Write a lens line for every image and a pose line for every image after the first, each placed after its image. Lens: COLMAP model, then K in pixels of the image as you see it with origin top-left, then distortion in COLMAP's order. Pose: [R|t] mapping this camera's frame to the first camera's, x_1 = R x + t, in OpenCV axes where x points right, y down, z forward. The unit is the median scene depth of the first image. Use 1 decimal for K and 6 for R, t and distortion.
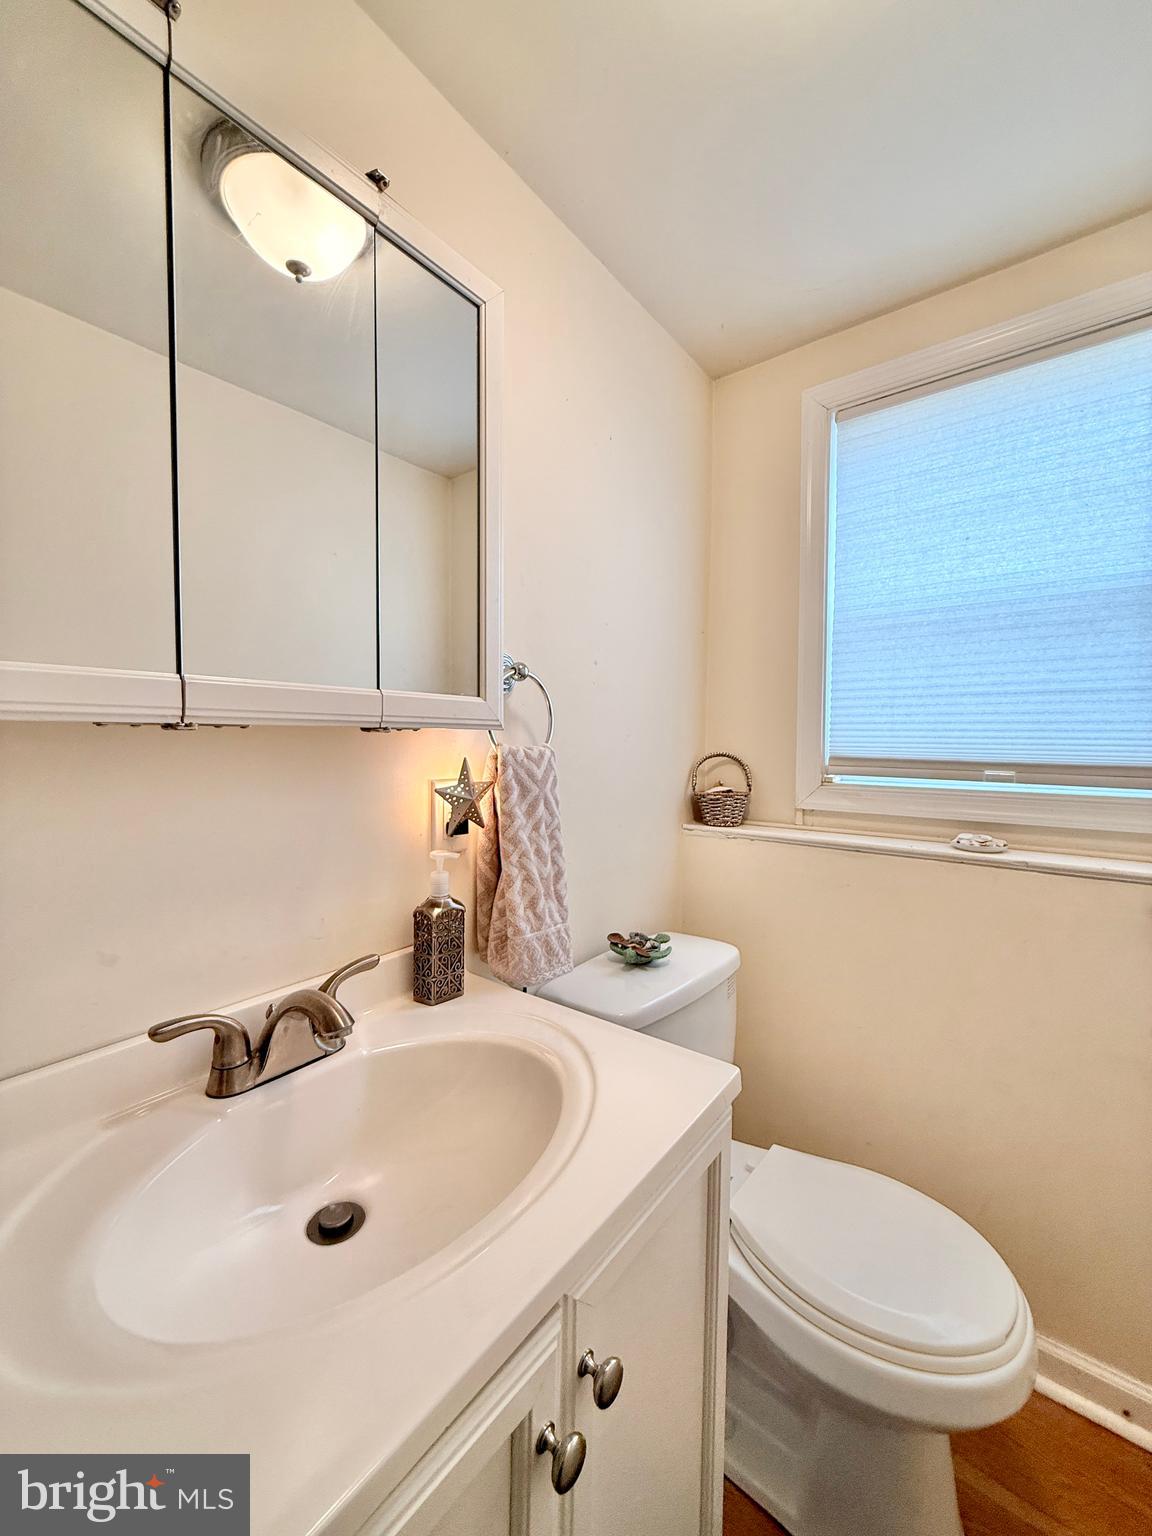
lens RADIAL K [[613.5, 0, 574.7], [0, 613.5, 768.5], [0, 0, 1]] dist [-0.001129, -0.000118]
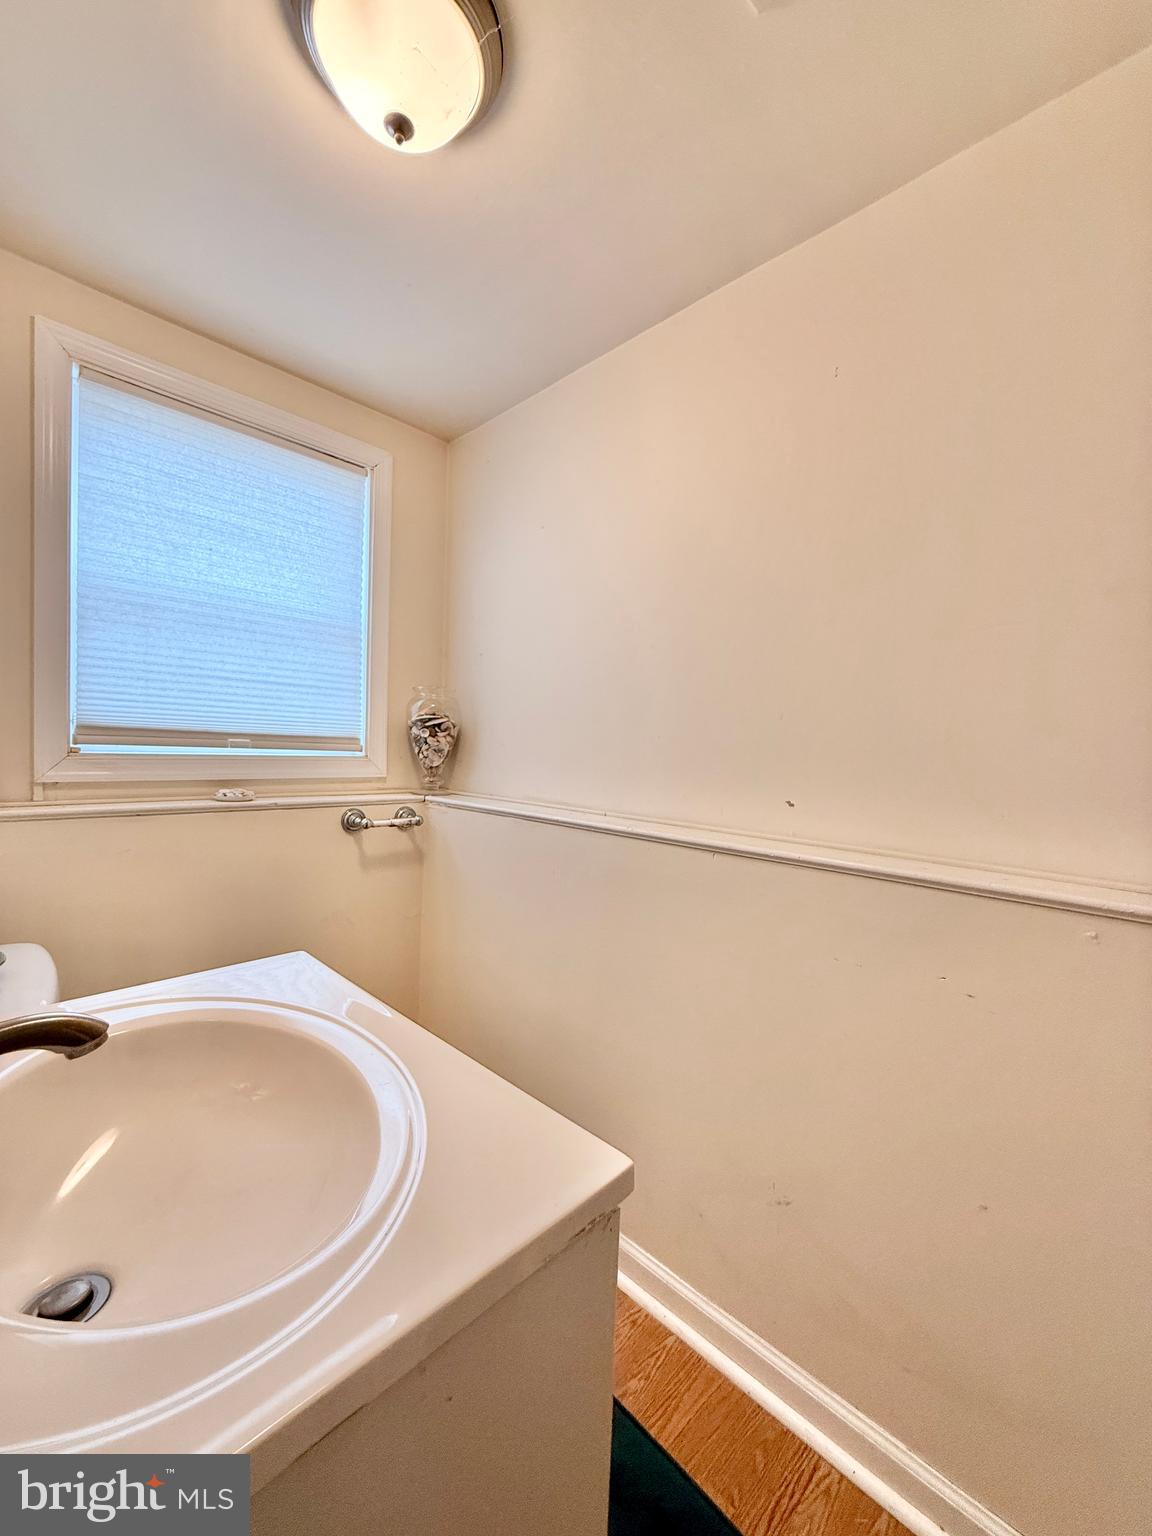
lens RADIAL K [[613.5, 0, 574.9], [0, 613.5, 767.3], [0, 0, 1]] dist [-0.001129, -0.000118]
pose [[0.109385, -0.039495, 0.993214, -0.510911], [0.012286, 0.999188, 0.038379, 0.021753], [-0.993923, 0.008005, 0.109782, 0.144903]]
